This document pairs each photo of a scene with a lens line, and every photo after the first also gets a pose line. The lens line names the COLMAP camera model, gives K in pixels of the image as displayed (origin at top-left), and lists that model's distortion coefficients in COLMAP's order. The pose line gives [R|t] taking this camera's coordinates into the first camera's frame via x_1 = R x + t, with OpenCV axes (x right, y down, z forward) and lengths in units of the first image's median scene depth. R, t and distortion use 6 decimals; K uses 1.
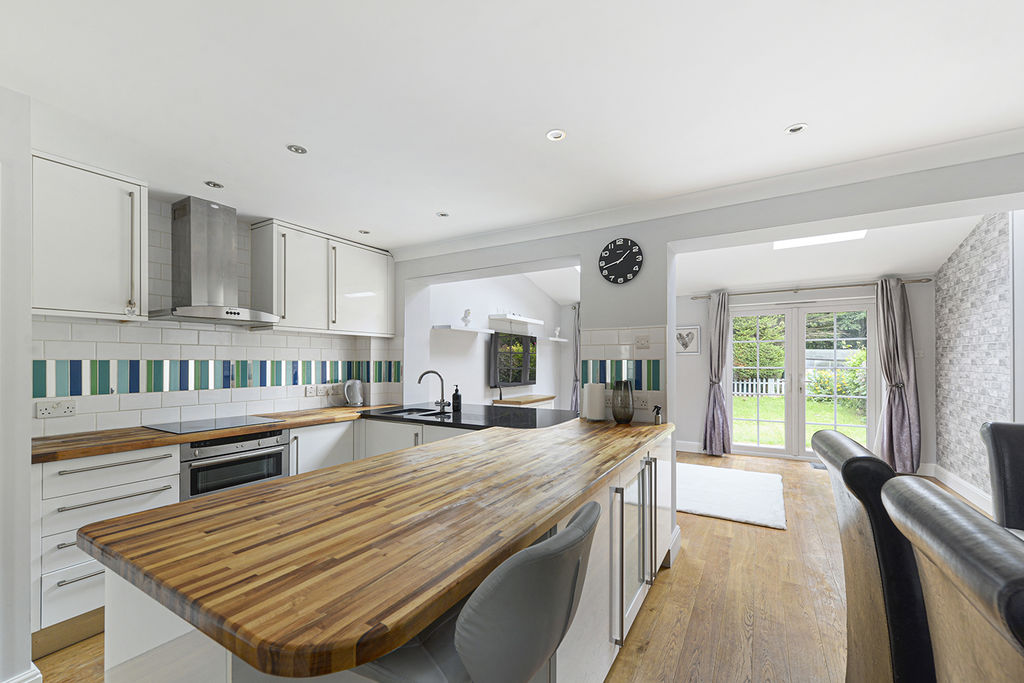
lens RADIAL K [[411.2, 0, 509.8], [0, 411.2, 360.6], [0, 0, 1]] dist [0.000170, 0.000127]
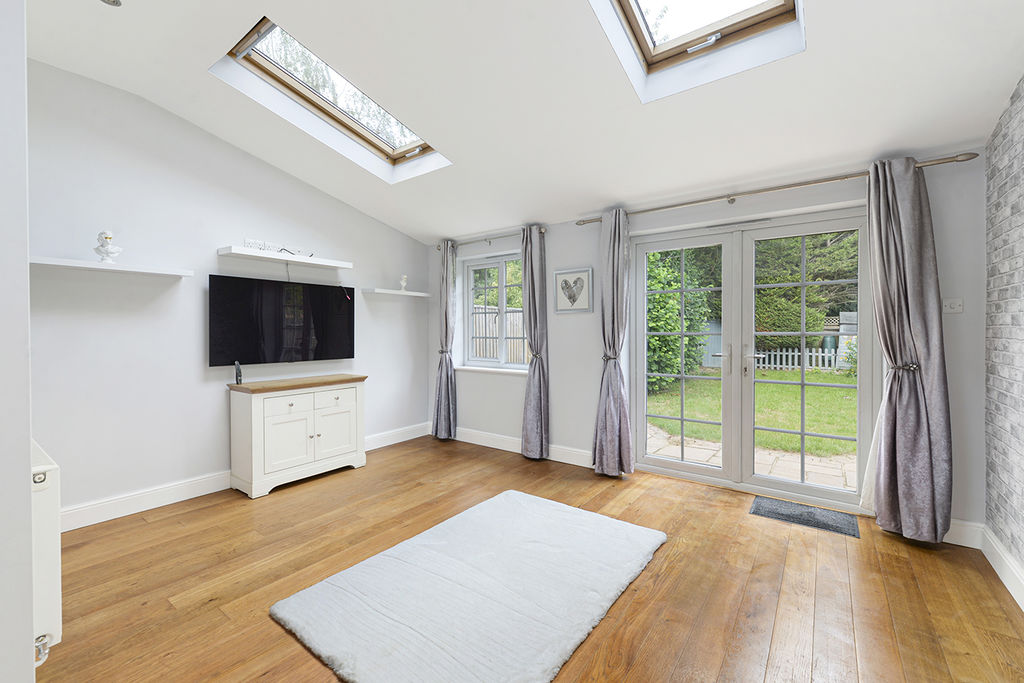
lens RADIAL K [[417.5, 0, 516.7], [0, 417.5, 331.7], [0, 0, 1]] dist [0.000224, -0.000264]
pose [[0.995998, -0.000270, -0.089375, 0.511733], [0.001143, 0.999952, 0.009714, 0.010407], [0.089368, -0.009777, 0.995951, 0.443664]]
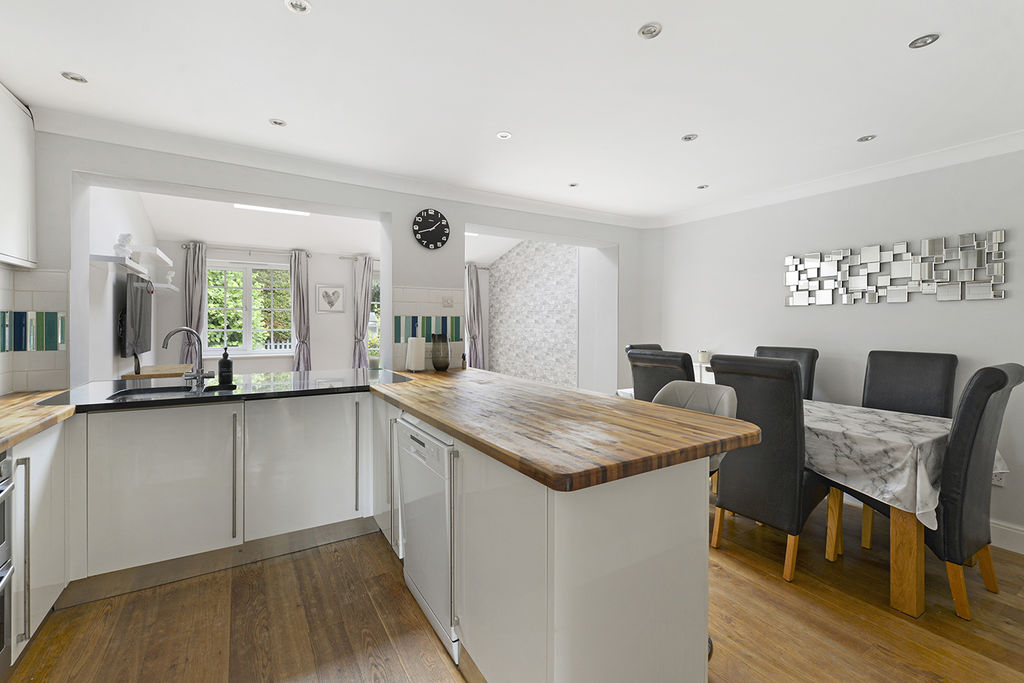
lens RADIAL K [[446.9, 0, 511.9], [0, 446.9, 326.3], [0, 0, 1]] dist [0.001003, 0.000120]
pose [[0.462372, -0.002049, 0.886684, -0.429844], [-0.007333, 0.999954, 0.006135, 0.010122], [-0.886656, -0.009339, 0.462336, 0.136768]]
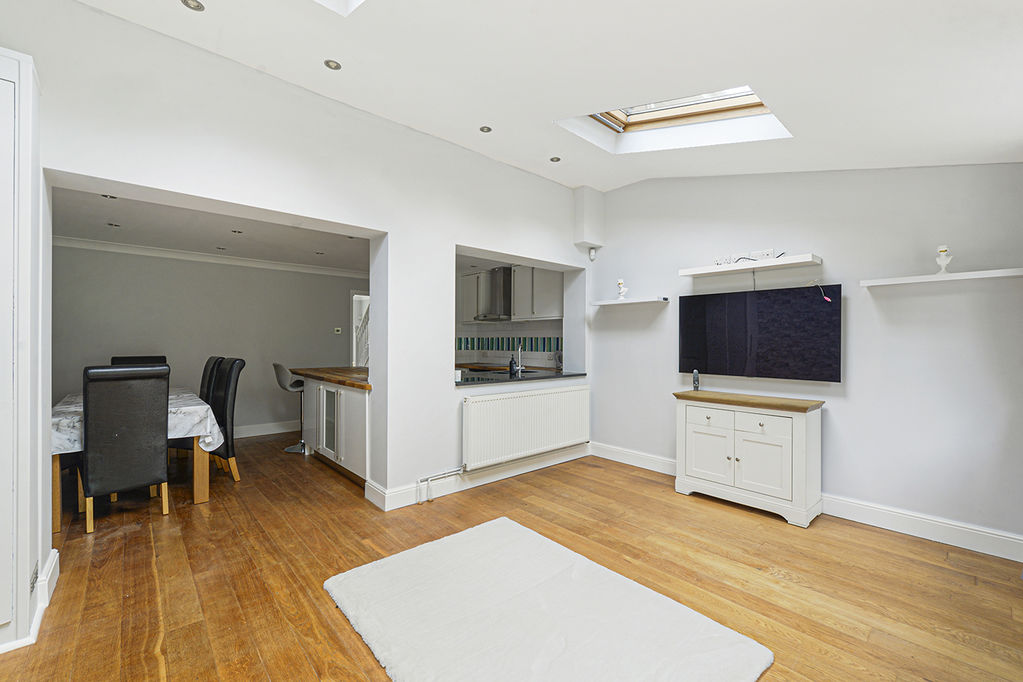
lens RADIAL K [[425.8, 0, 532.7], [0, 425.8, 342.3], [0, 0, 1]] dist [0.000380, 0.000019]
pose [[-0.267192, -0.000218, -0.963643, 0.842573], [-0.000562, 1.000000, -0.000070, 0.013776], [0.963643, 0.000523, -0.267192, 1.023681]]
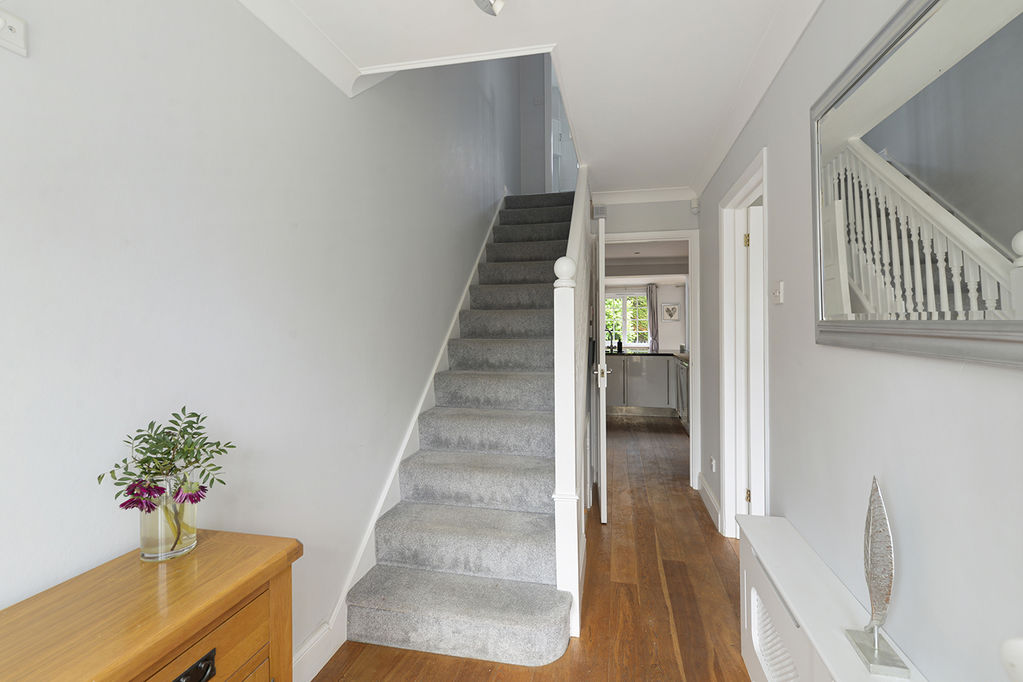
lens RADIAL K [[425.8, 0, 532.7], [0, 425.8, 342.3], [0, 0, 1]] dist [0.000380, 0.000019]
pose [[0.939171, -0.010673, 0.343284, -0.839080], [-0.001245, 0.999405, 0.034479, 0.014166], [-0.343447, -0.032809, 0.938599, -0.487647]]
